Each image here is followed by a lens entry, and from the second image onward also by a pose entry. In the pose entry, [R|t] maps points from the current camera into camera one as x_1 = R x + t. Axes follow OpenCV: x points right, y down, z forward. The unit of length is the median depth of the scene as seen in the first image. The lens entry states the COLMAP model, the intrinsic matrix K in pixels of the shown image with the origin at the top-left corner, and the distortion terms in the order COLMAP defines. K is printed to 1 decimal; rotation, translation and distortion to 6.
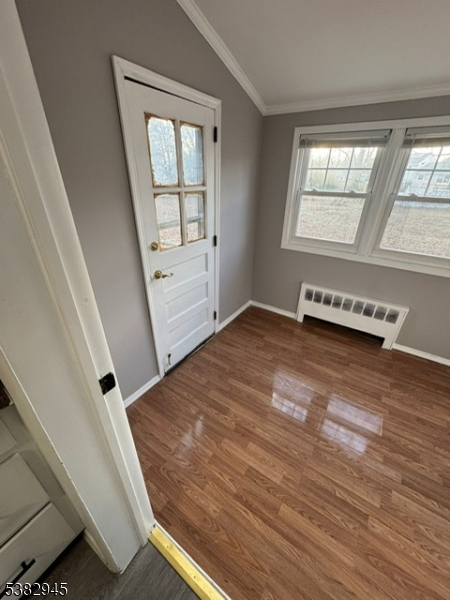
lens RADIAL K [[239.1, 0, 225.0], [0, 239.1, 300.0], [0, 0, 1]] dist [0.001452, -0.000313]
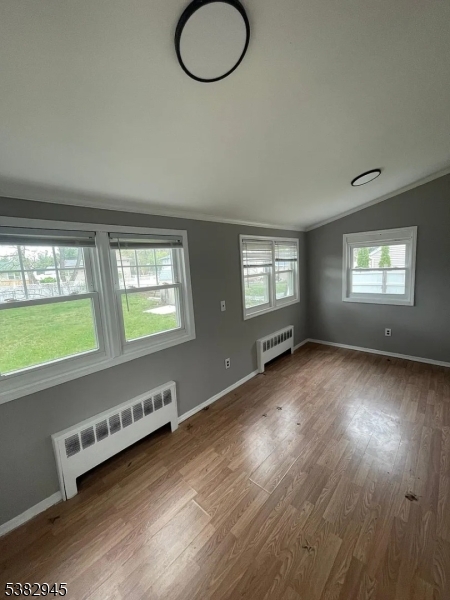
lens RADIAL K [[244.0, 0, 225.0], [0, 244.0, 300.0], [0, 0, 1]] dist [-0.001415, -0.000558]
pose [[0.155180, -0.147597, 0.976798, -0.182394], [0.522565, 0.851378, 0.045628, -0.190319], [-0.838359, 0.503360, 0.209246, 0.380860]]
